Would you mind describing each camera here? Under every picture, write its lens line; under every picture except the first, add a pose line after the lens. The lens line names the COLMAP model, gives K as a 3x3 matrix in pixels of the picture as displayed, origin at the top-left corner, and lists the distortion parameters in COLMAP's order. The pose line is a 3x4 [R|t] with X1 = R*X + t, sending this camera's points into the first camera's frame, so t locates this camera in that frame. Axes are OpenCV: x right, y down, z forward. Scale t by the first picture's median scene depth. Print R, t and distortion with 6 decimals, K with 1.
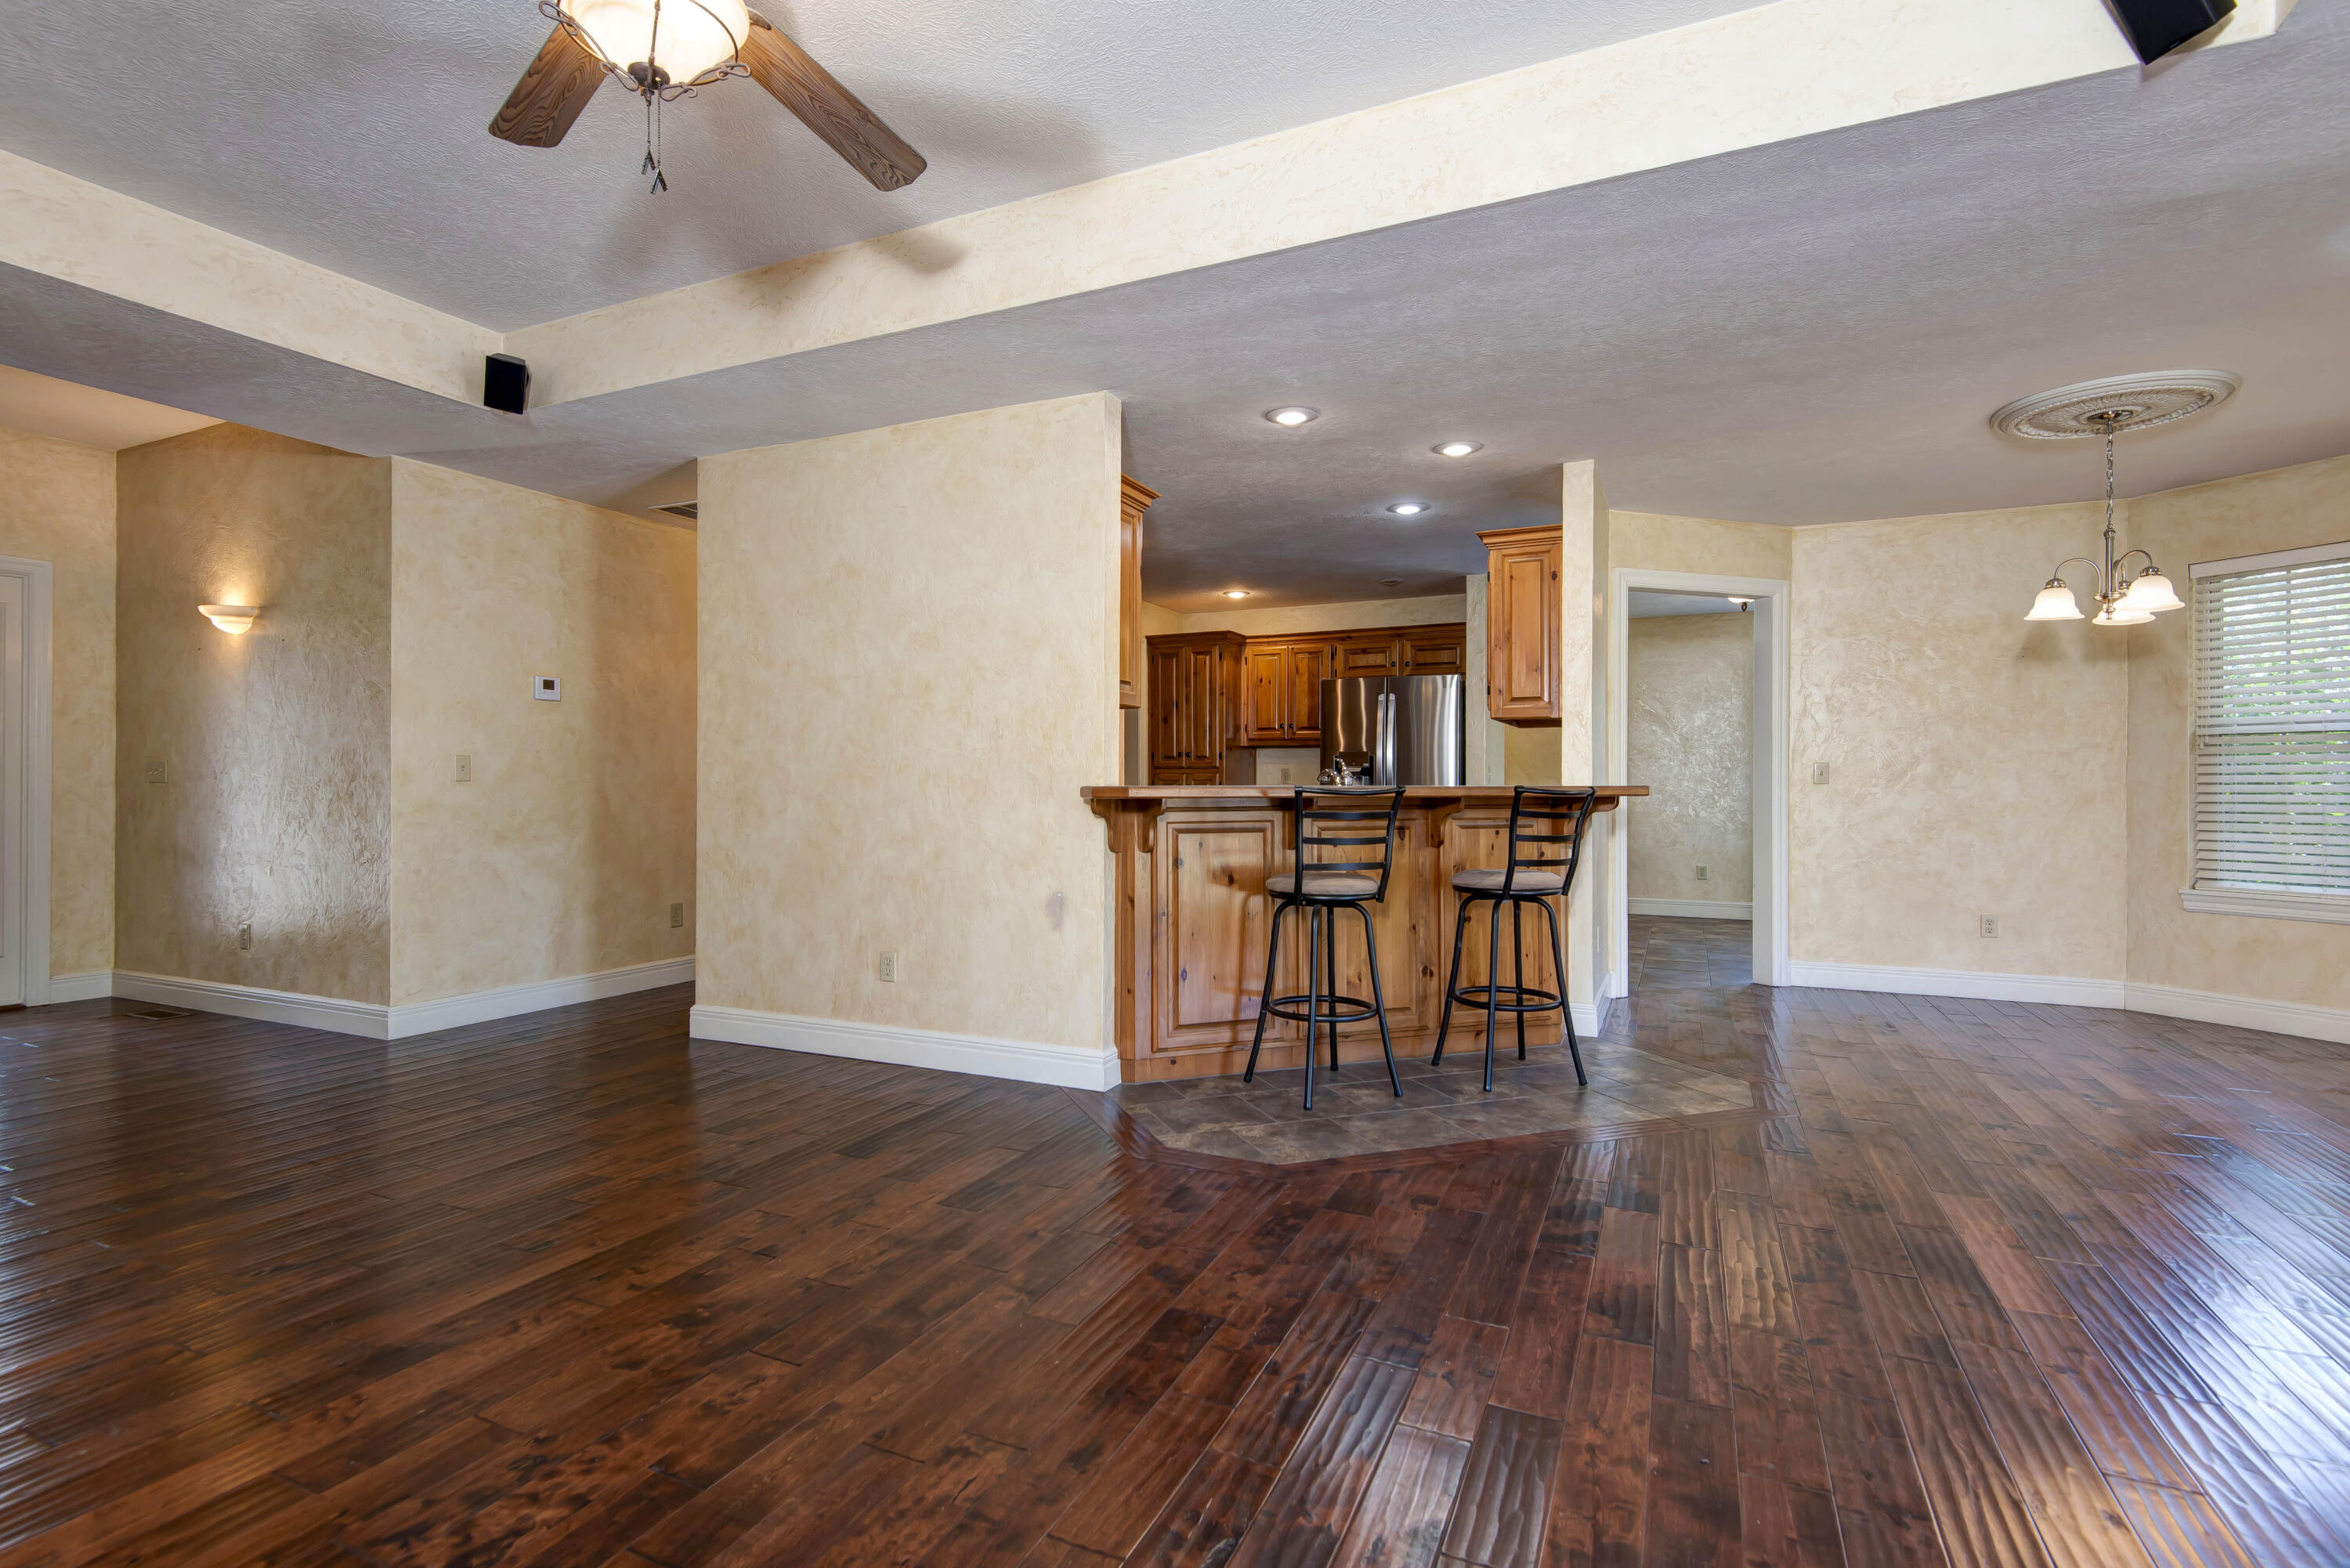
lens RADIAL K [[1075.0, 0, 1190.1], [0, 1075.0, 787.1], [0, 0, 1]] dist [0.010938, -0.002032]
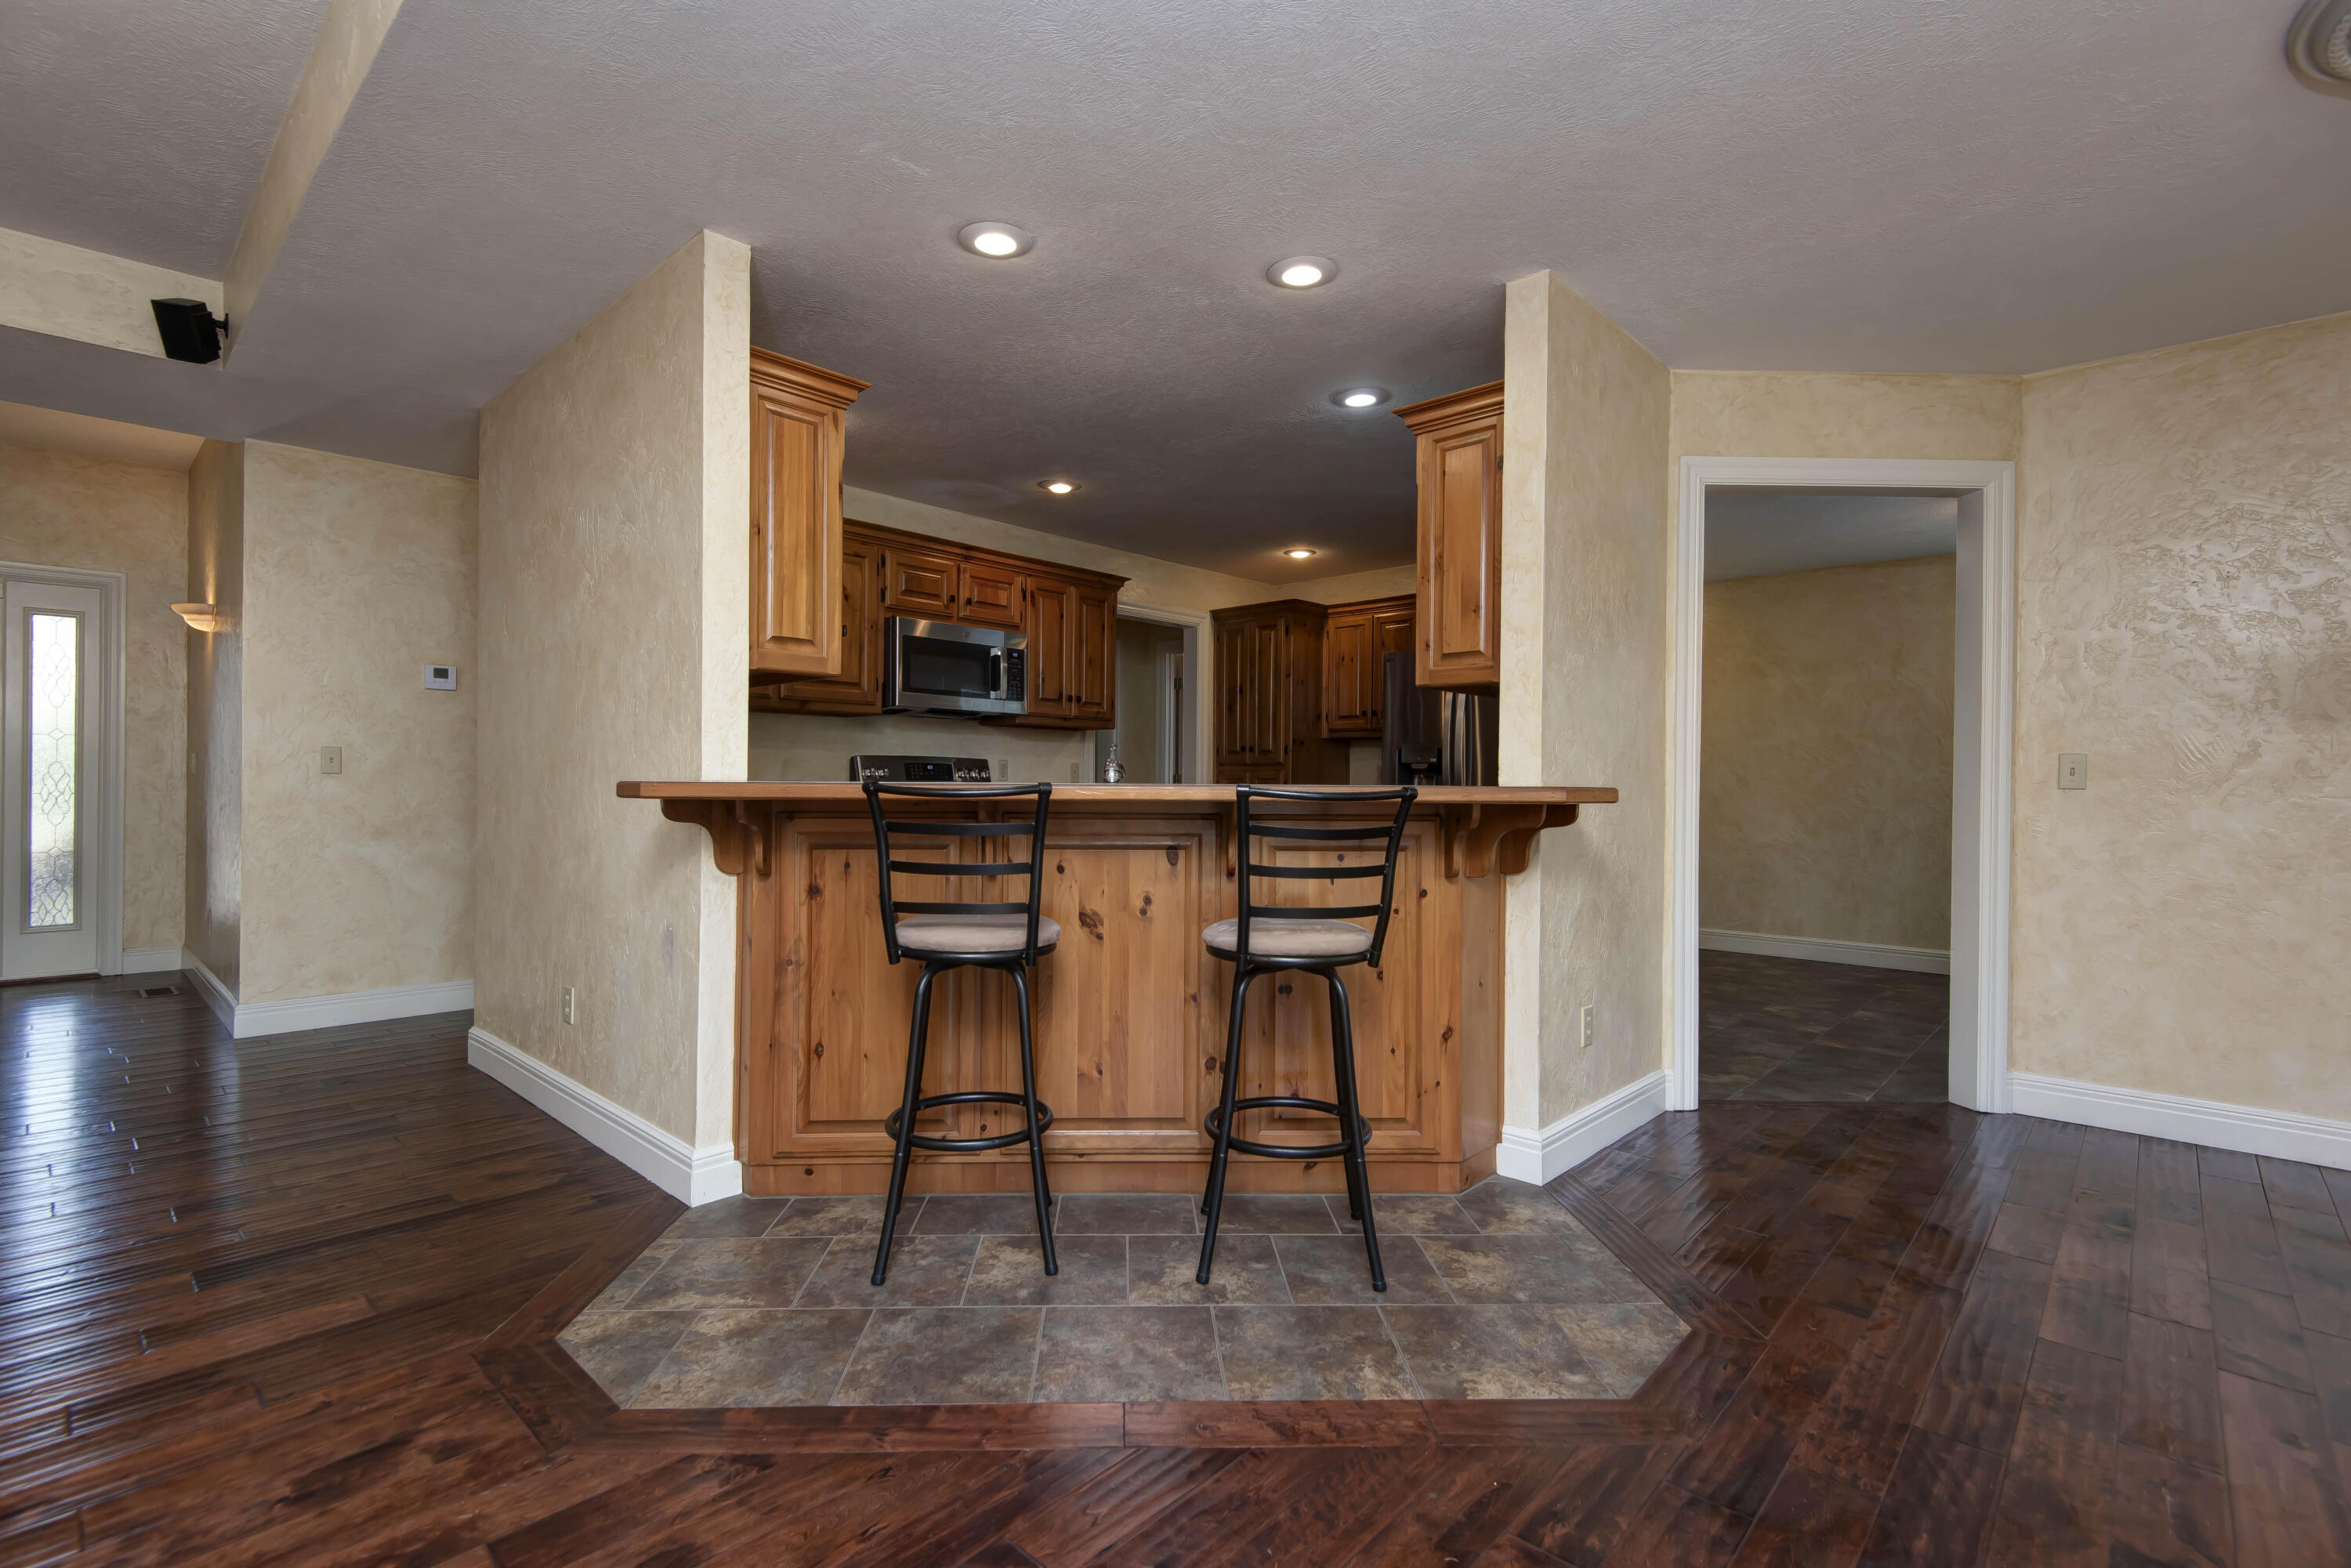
lens RADIAL K [[1075.5, 0, 1162.6], [0, 1075.5, 793.1], [0, 0, 1]] dist [0.010938, -0.002032]
pose [[0.954434, 0.009562, -0.298268, 0.312727], [-0.008092, 0.999948, 0.006162, -0.000061], [0.298312, -0.003468, 0.954462, 0.293669]]
